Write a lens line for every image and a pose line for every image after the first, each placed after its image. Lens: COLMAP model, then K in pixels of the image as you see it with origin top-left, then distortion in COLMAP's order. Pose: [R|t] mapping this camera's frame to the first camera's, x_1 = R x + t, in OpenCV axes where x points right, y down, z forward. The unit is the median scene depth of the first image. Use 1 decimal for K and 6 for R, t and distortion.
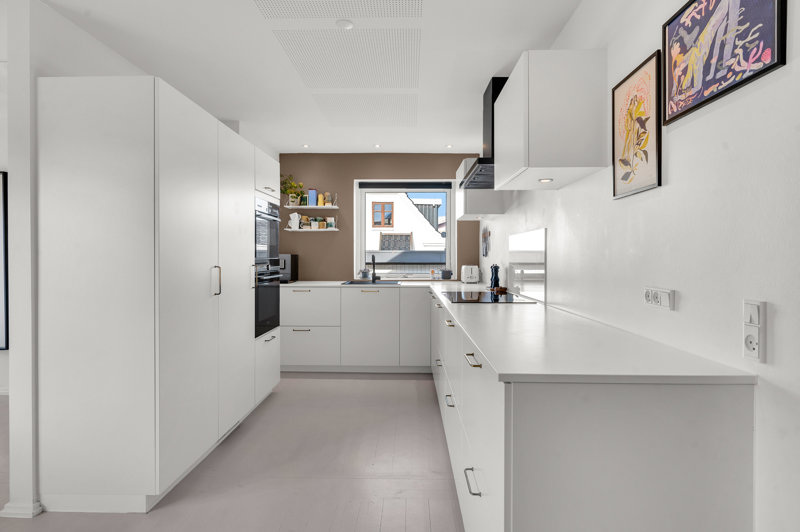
lens RADIAL K [[418.2, 0, 394.9], [0, 418.2, 261.8], [0, 0, 1]] dist [-0.002805, -0.000508]
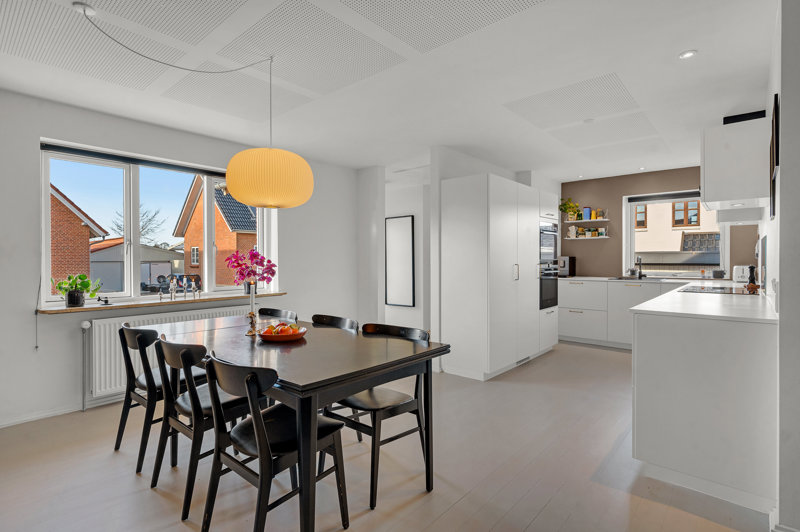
lens RADIAL K [[396.2, 0, 398.9], [0, 396.2, 261.5], [0, 0, 1]] dist [0.001479, -0.000057]
pose [[0.768104, 0.001106, -0.640324, 0.150765], [-0.002661, 0.999995, -0.001465, 0.001112], [0.640319, 0.002829, 0.768103, -0.345324]]
